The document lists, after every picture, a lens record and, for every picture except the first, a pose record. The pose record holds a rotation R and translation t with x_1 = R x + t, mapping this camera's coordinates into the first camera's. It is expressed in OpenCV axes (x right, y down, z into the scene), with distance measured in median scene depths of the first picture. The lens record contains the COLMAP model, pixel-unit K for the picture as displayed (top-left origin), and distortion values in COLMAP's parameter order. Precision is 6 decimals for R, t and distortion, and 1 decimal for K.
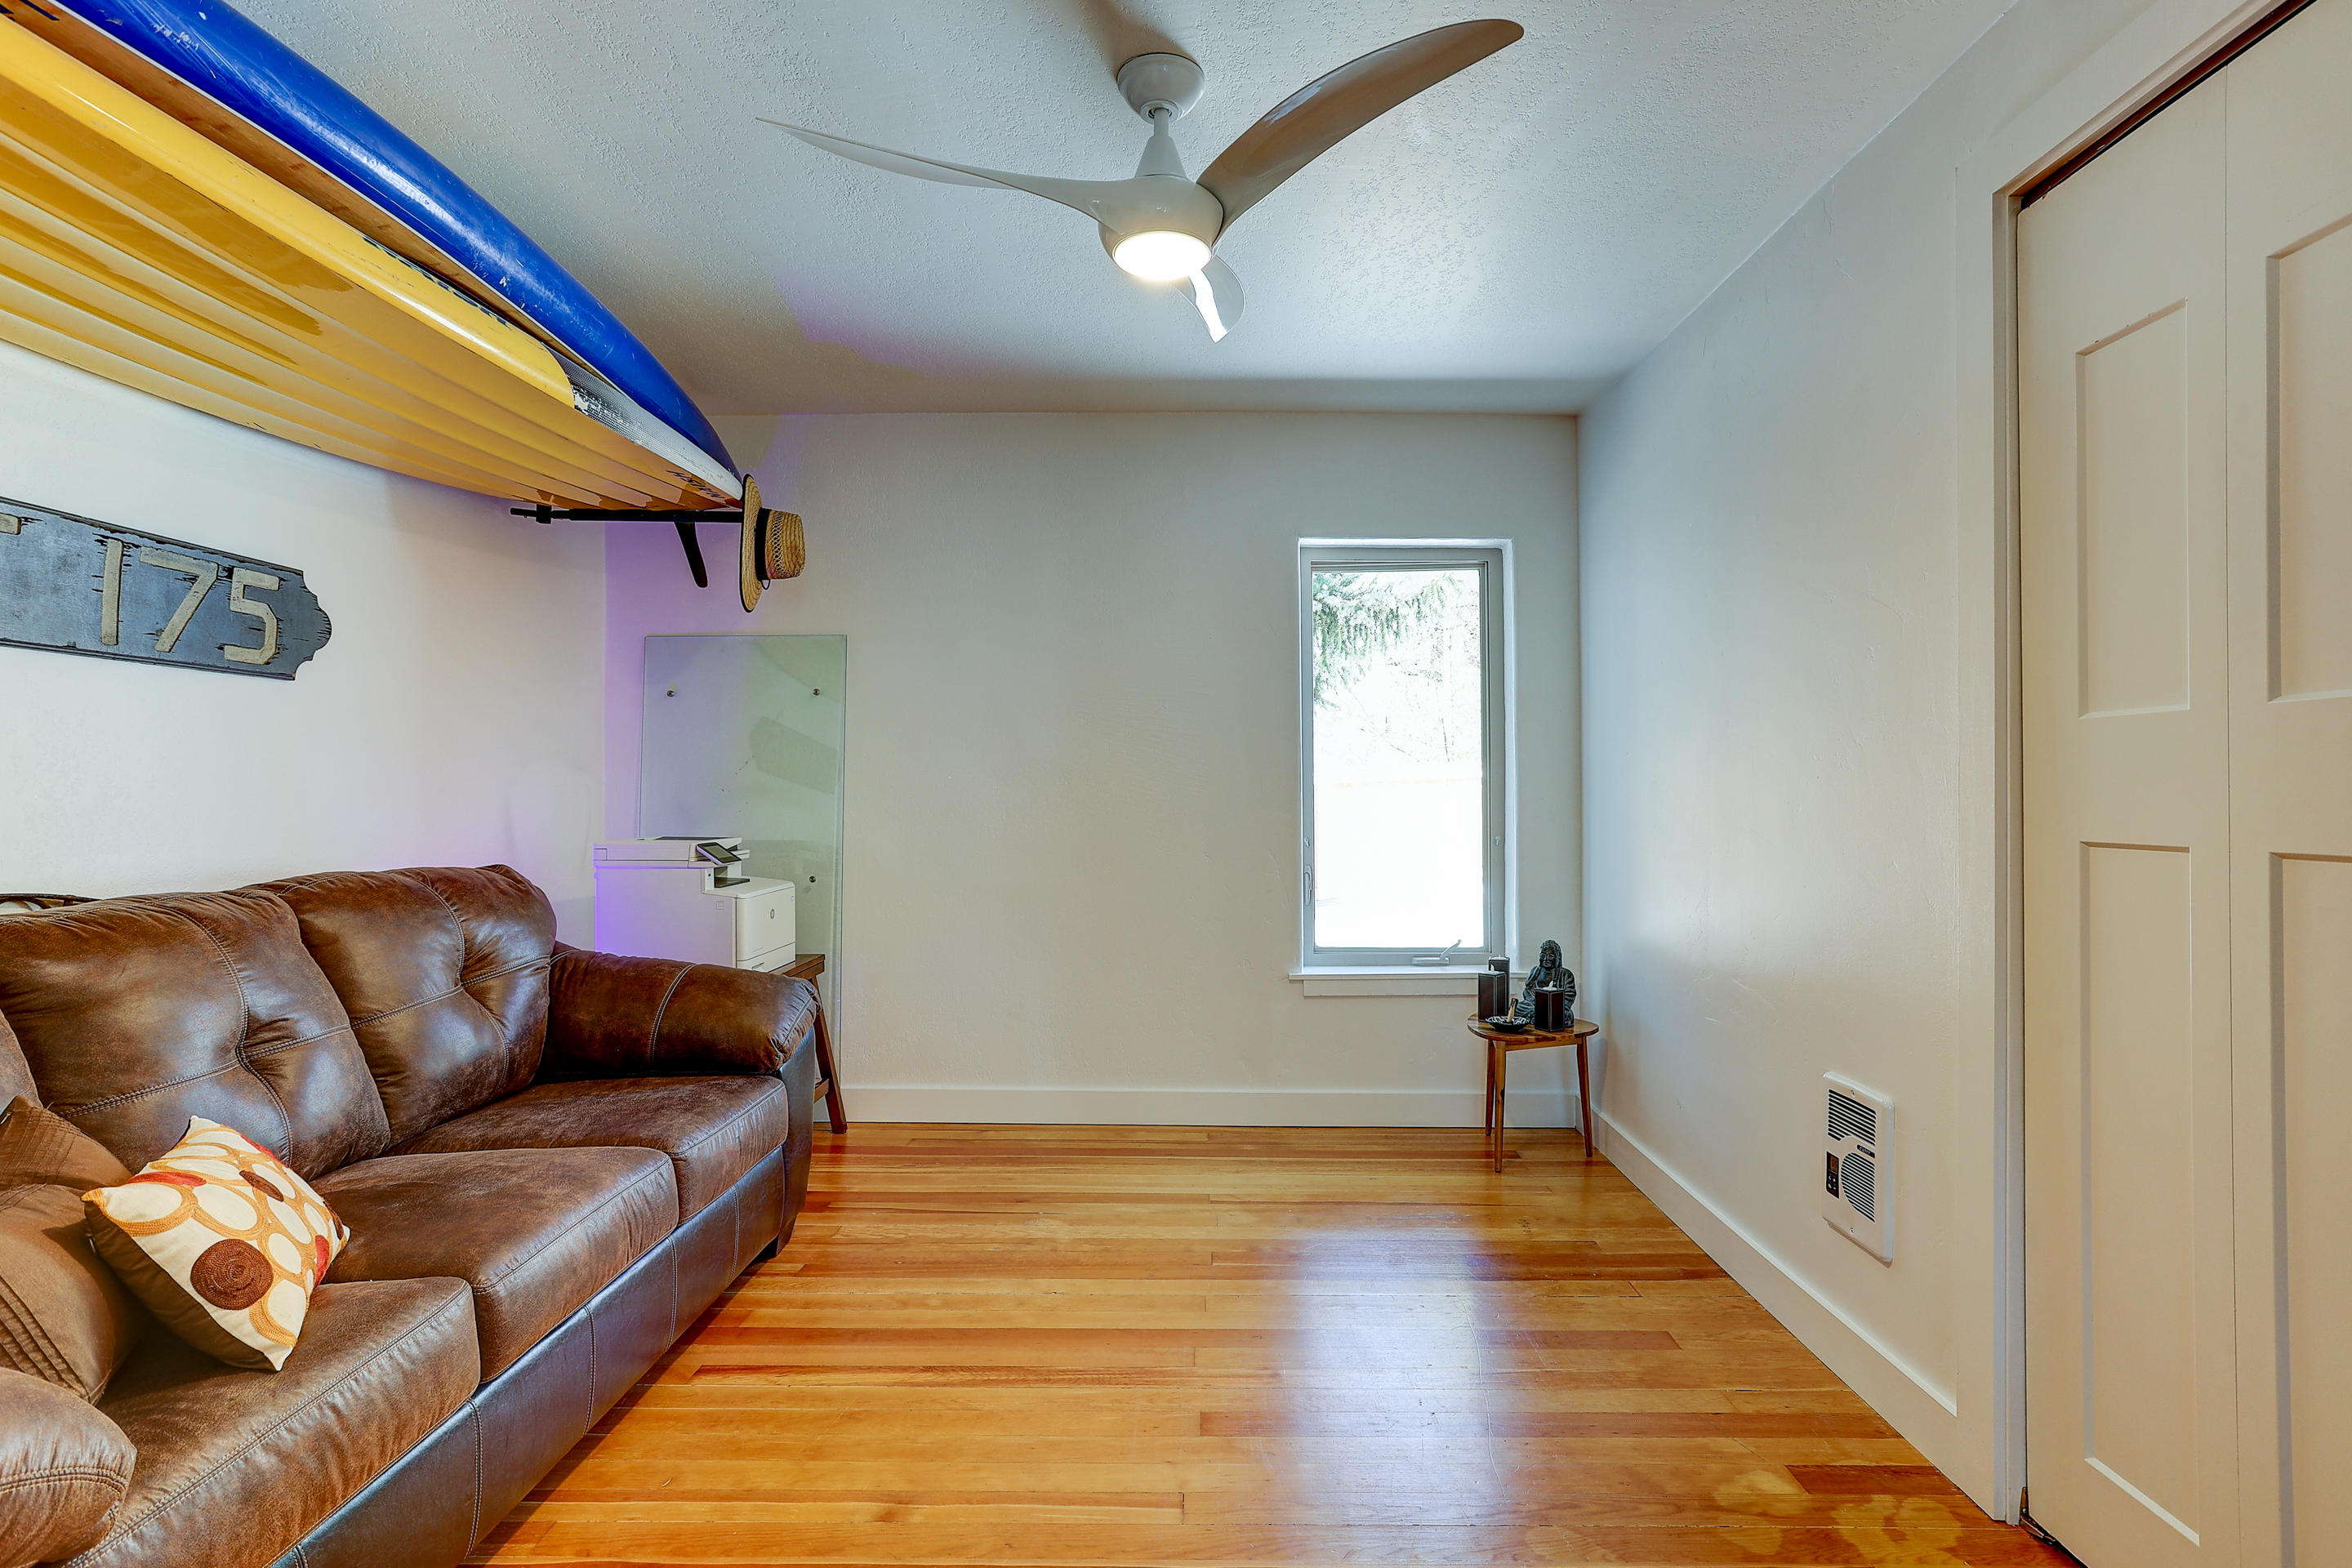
lens RADIAL K [[1123.5, 0, 1184.3], [0, 1123.5, 789.4], [0, 0, 1]] dist [-0.017614, 0.003782]
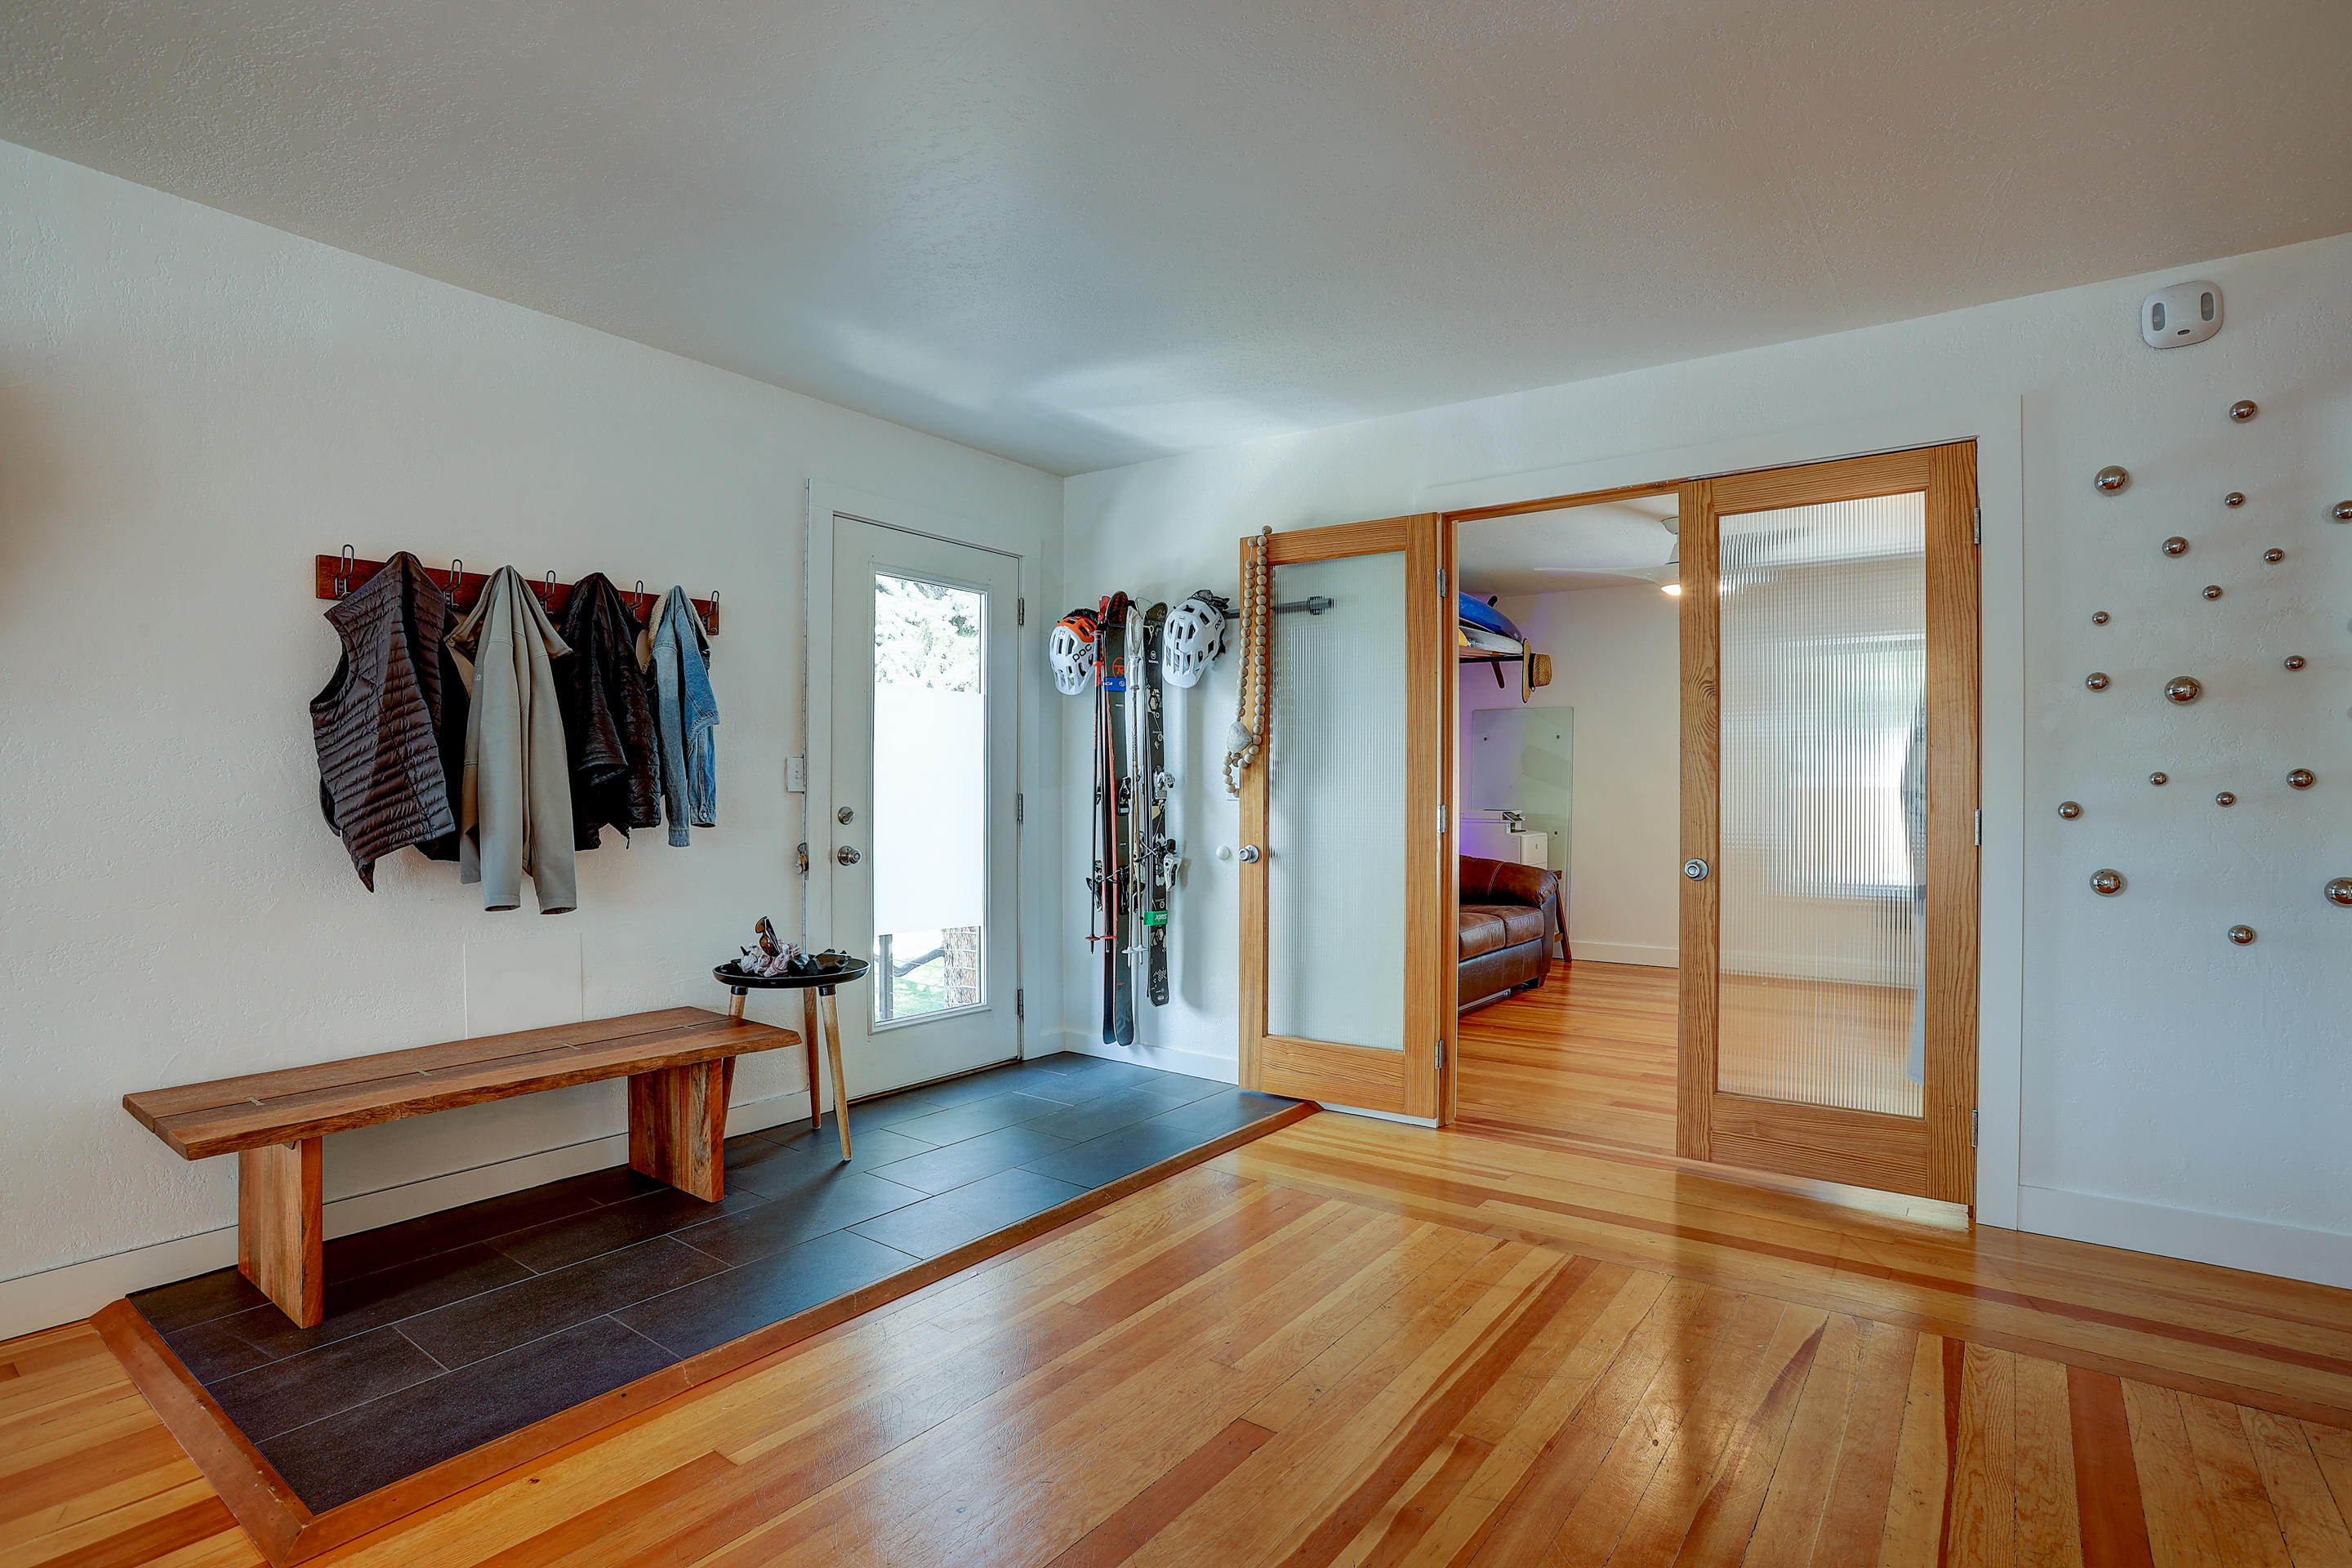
lens RADIAL K [[1123.5, 0, 1174.9], [0, 1123.5, 790.3], [0, 0, 1]] dist [-0.017614, 0.003782]
pose [[0.799901, 0.003875, -0.600119, 0.350669], [0.000343, 0.999976, 0.006914, -0.009400], [0.600131, -0.005737, 0.799881, -1.085017]]
